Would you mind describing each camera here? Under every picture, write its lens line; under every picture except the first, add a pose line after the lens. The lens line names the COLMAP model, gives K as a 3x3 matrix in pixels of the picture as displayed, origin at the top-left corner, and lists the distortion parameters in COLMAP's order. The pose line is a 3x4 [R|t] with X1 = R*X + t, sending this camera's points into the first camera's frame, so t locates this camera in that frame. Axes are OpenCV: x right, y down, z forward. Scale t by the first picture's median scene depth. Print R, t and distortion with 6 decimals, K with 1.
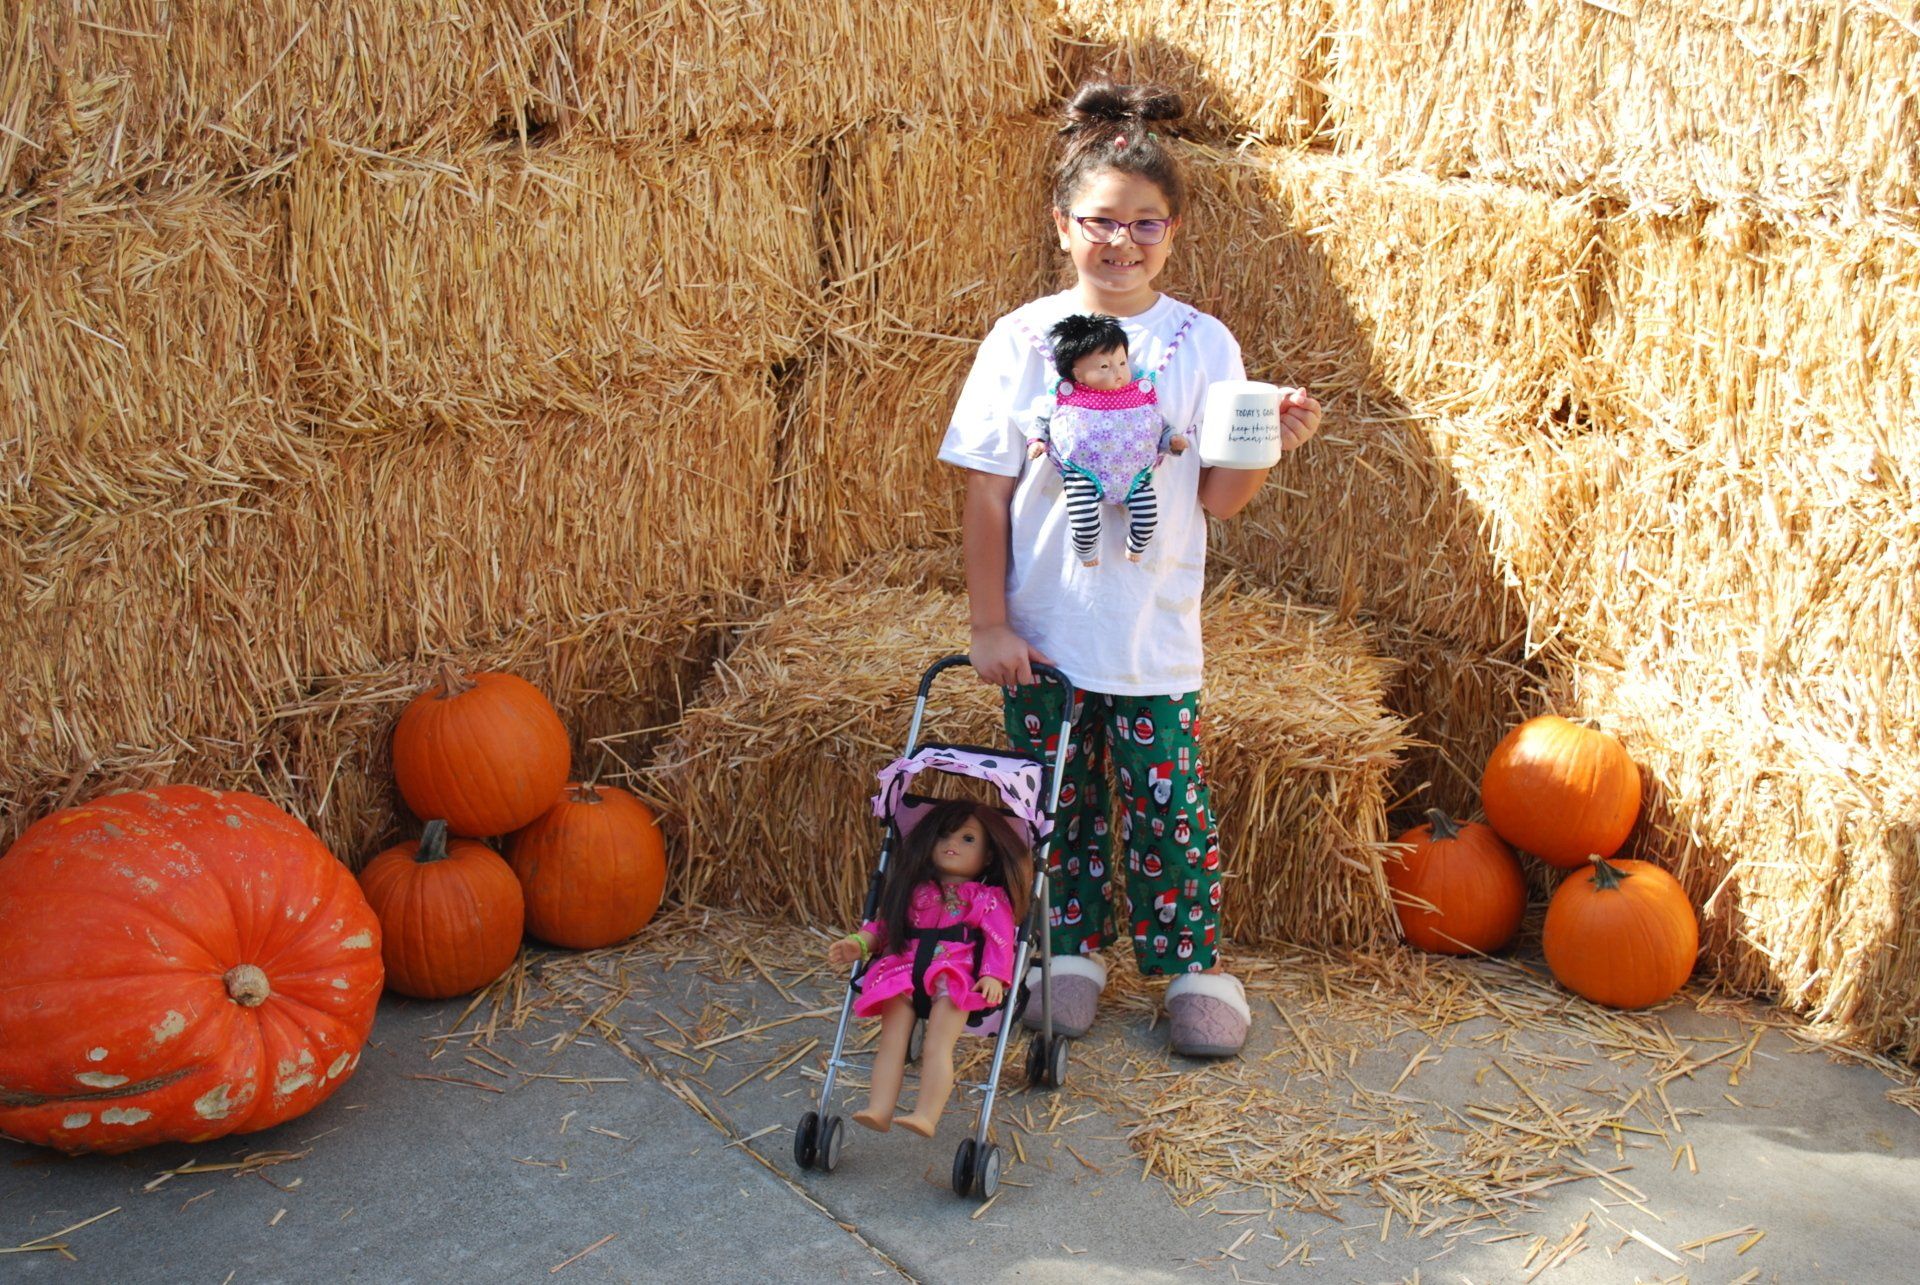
lens RADIAL K [[2341.7, 0, 957.0], [0, 2341.7, 651.1], [0, 0, 1]] dist [-0.035370, 0.000000]
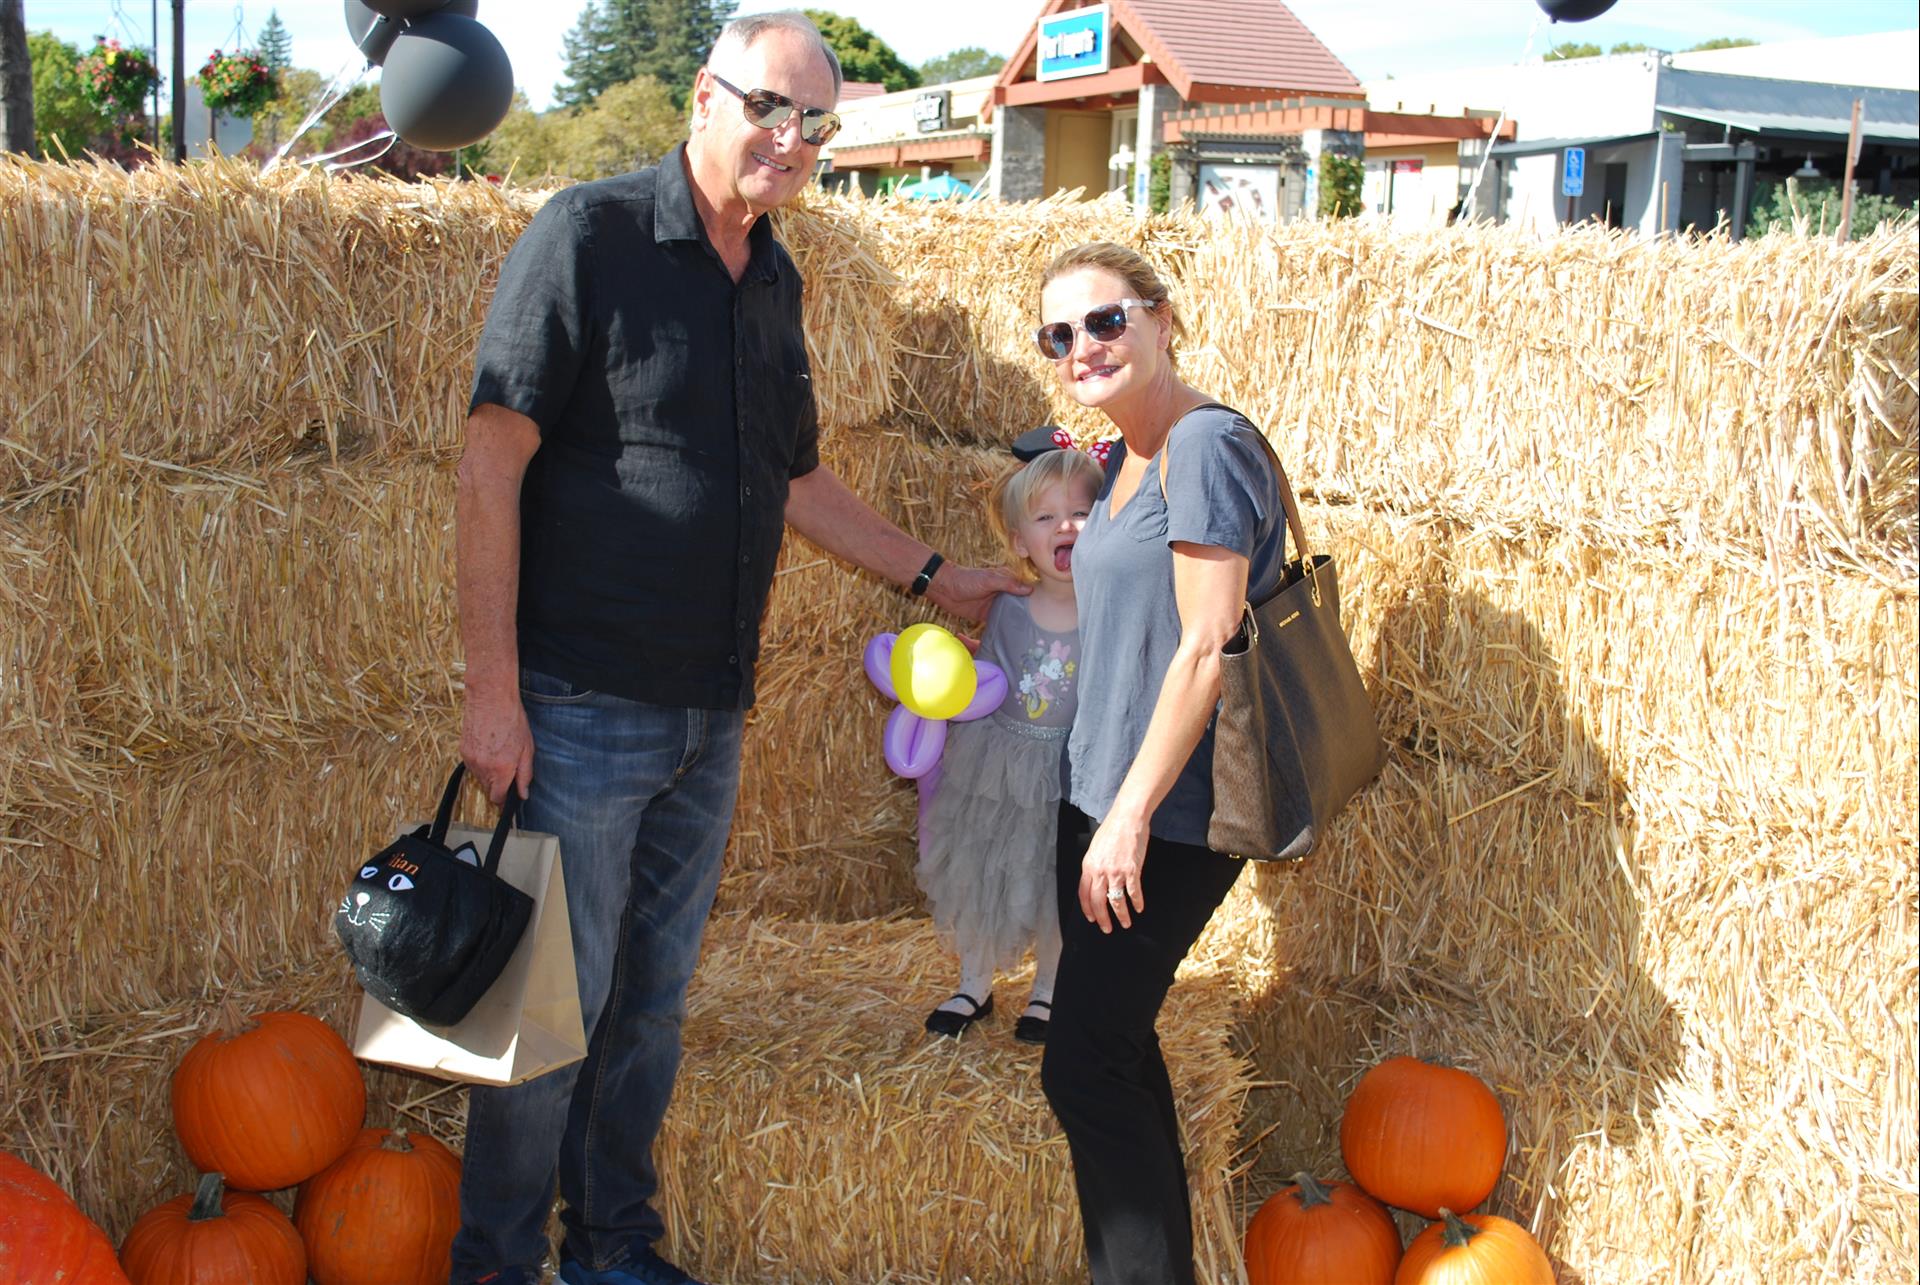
lens RADIAL K [[2341.7, 0, 955.9], [0, 2341.7, 636.3], [0, 0, 1]] dist [-0.035370, 0.000000]
pose [[0.999197, 0.007288, 0.039409, 0.033466], [-0.002386, 0.992398, -0.123046, -0.025703], [-0.040006, 0.122853, 0.991618, 0.042813]]
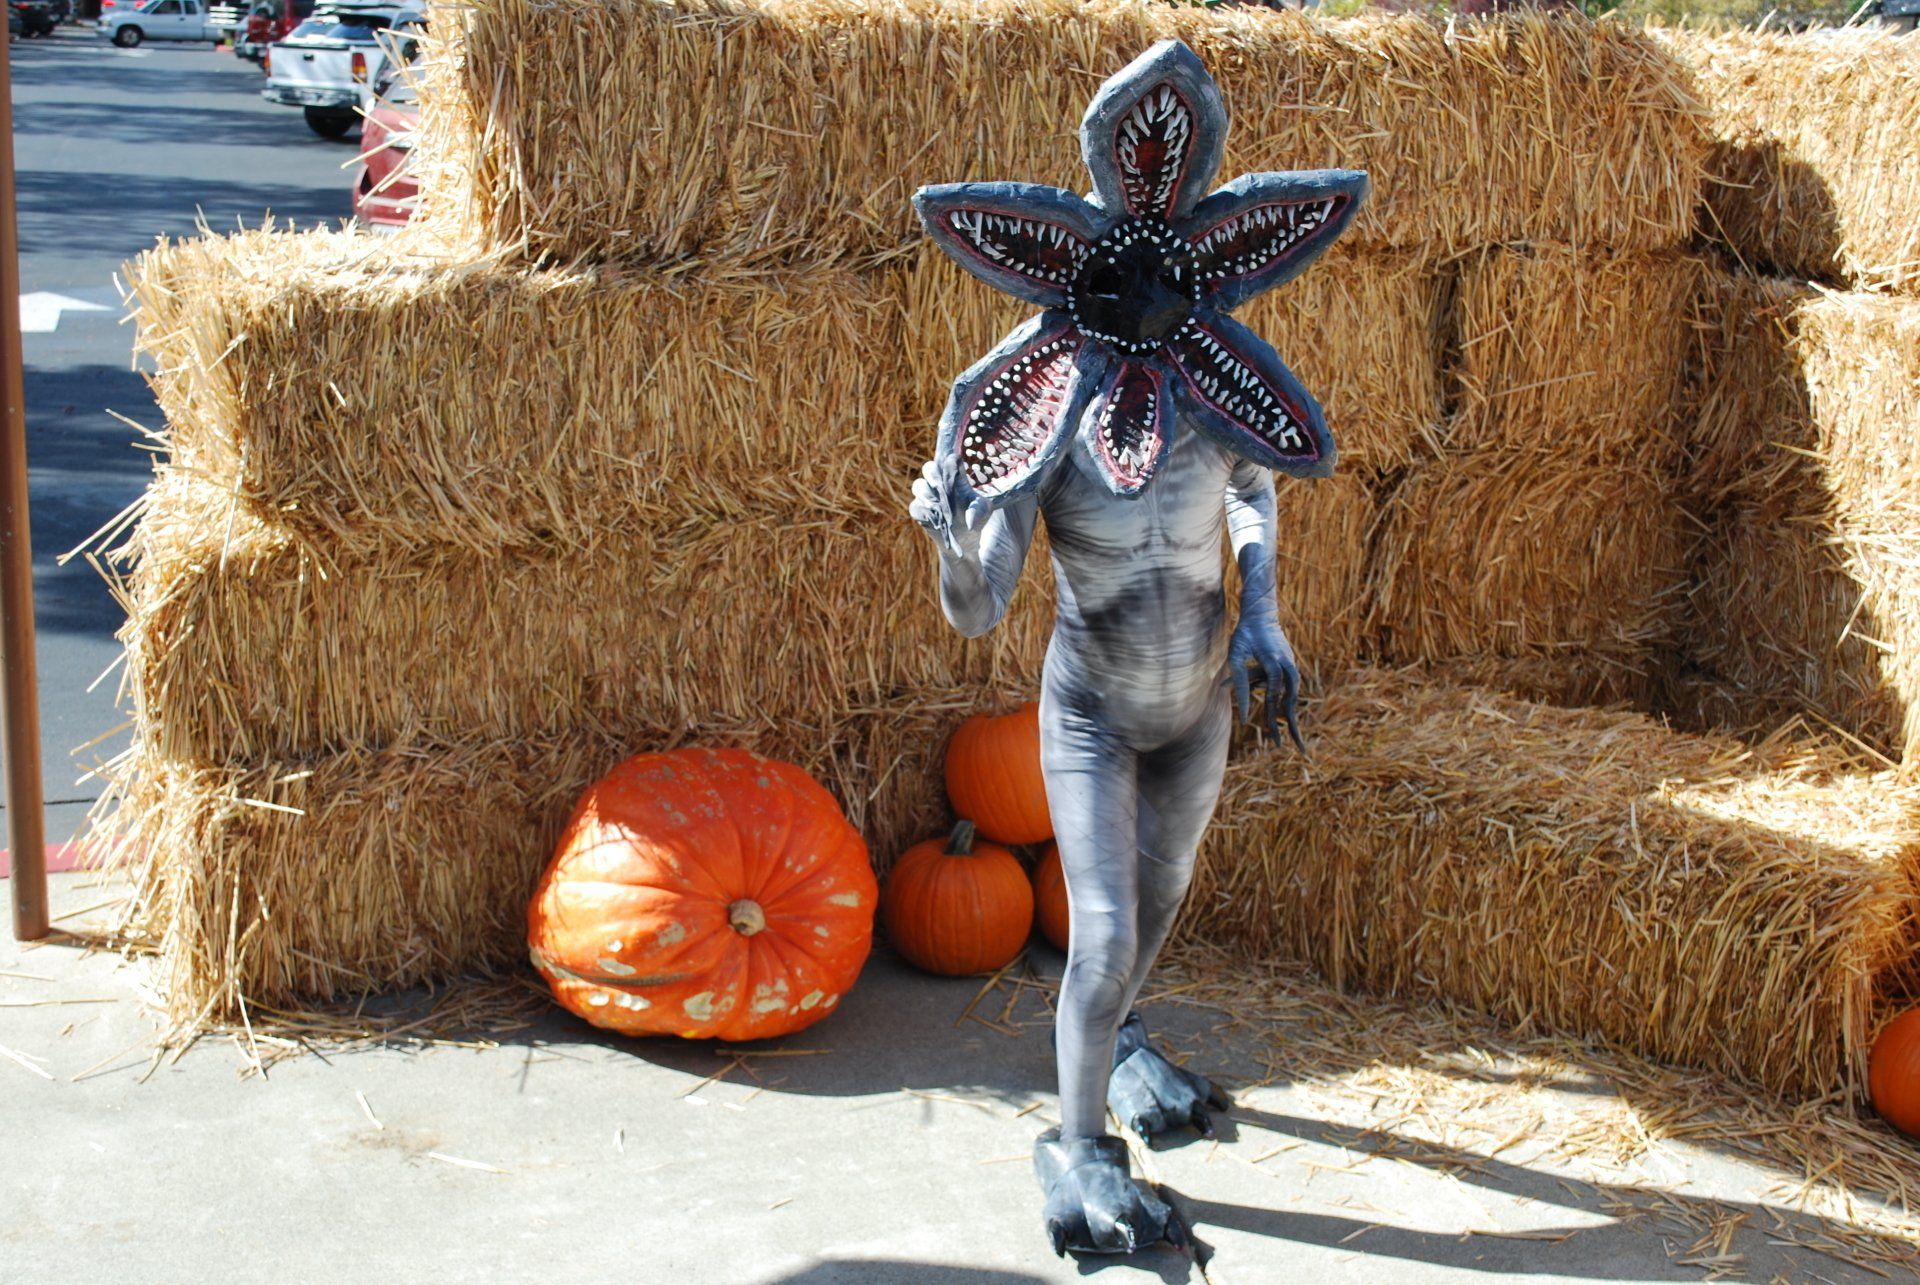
lens RADIAL K [[2341.7, 0, 933.1], [0, 2341.7, 653.4], [0, 0, 1]] dist [-0.035370, 0.000000]
pose [[0.904086, 0.124145, -0.408920, 0.216929], [-0.145831, 0.989062, -0.022147, 0.018399], [0.401698, 0.079656, 0.912301, -0.060494]]
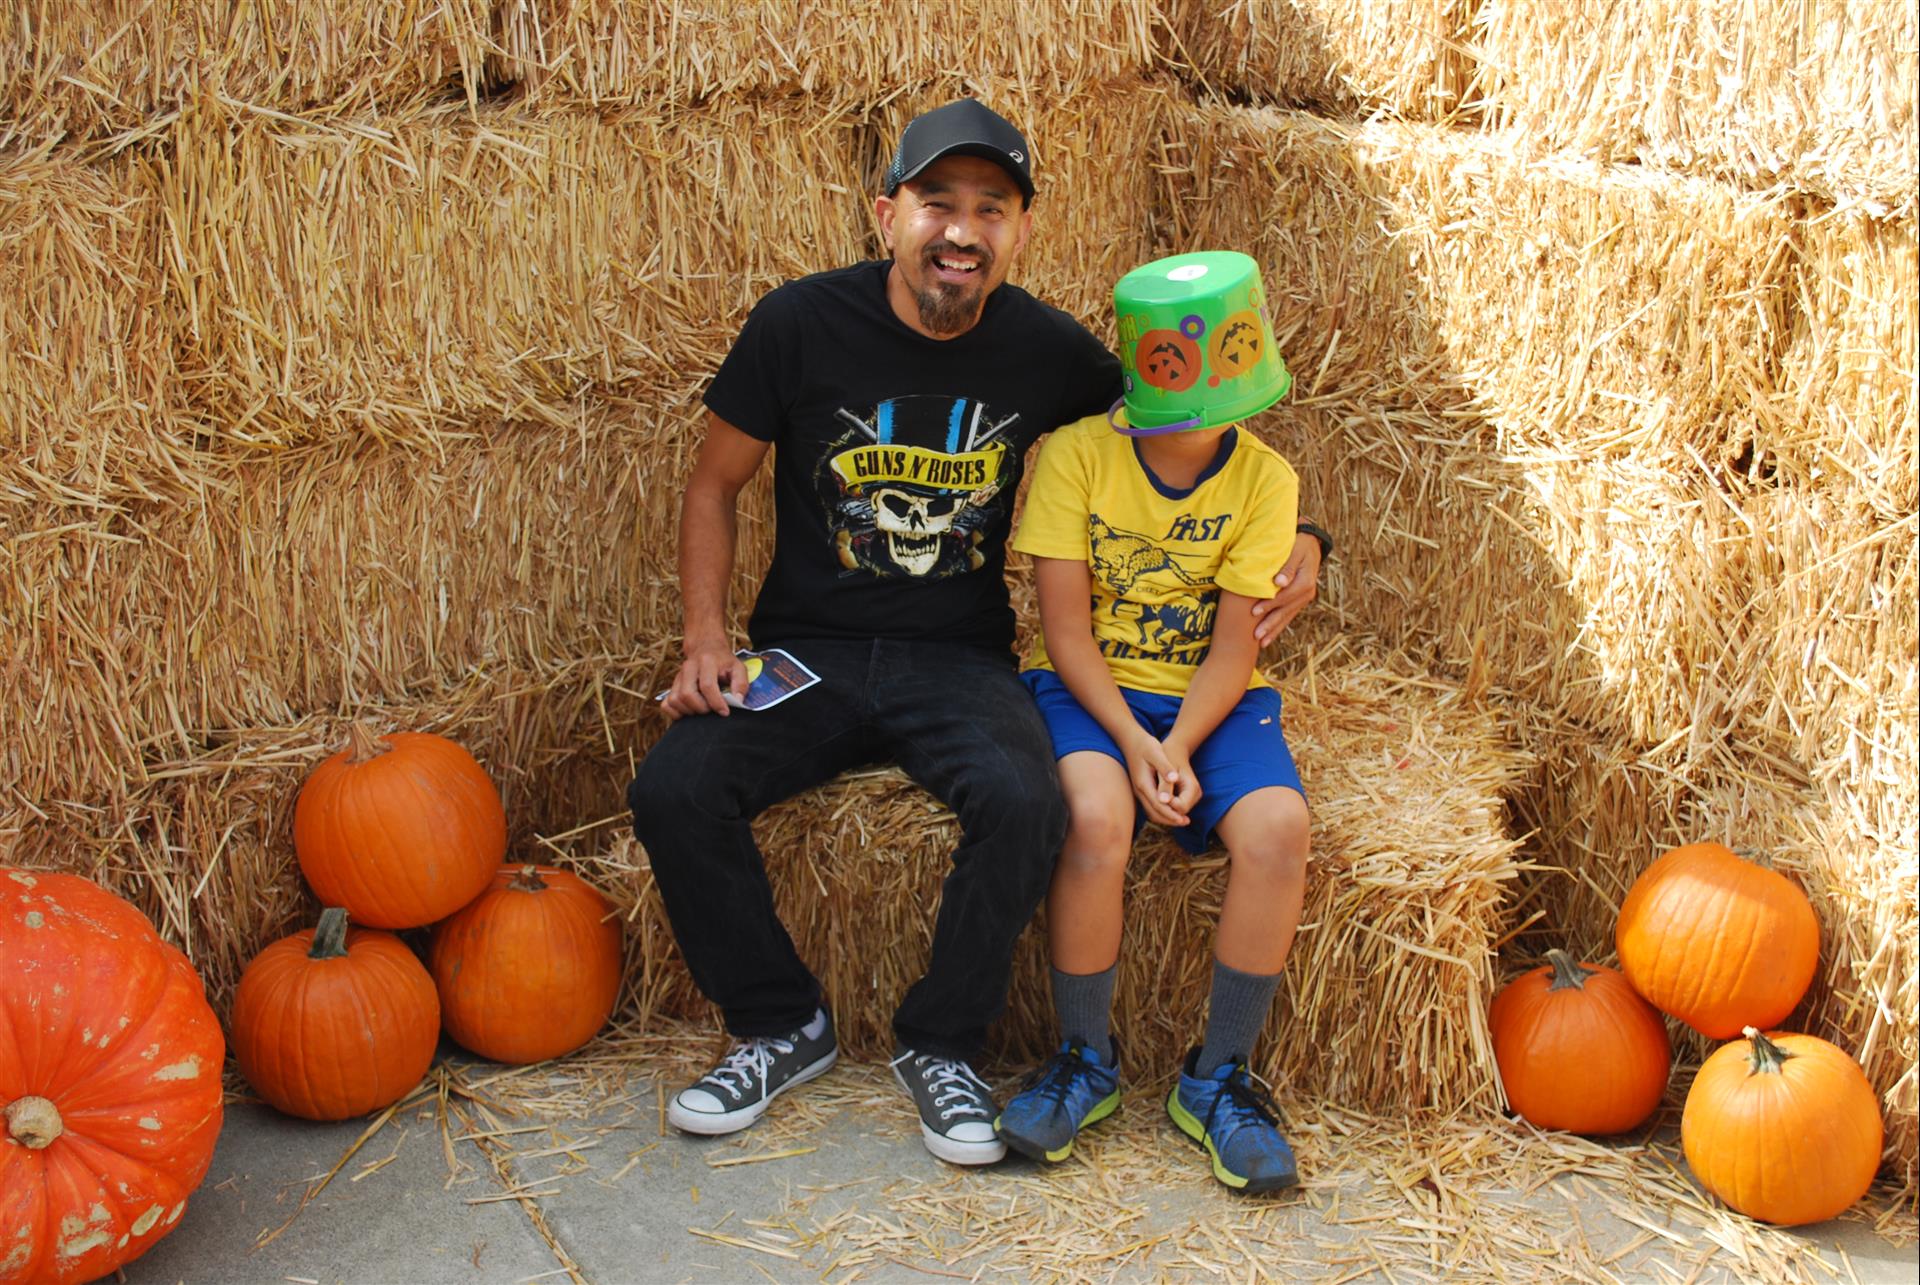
lens RADIAL K [[2341.7, 0, 957.5], [0, 2341.7, 652.6], [0, 0, 1]] dist [-0.035370, 0.000000]
pose [[0.992632, 0.040555, -0.114176, 0.090419], [-0.039179, 0.999130, 0.014272, -0.039631], [0.114656, -0.009694, 0.993358, 0.185425]]
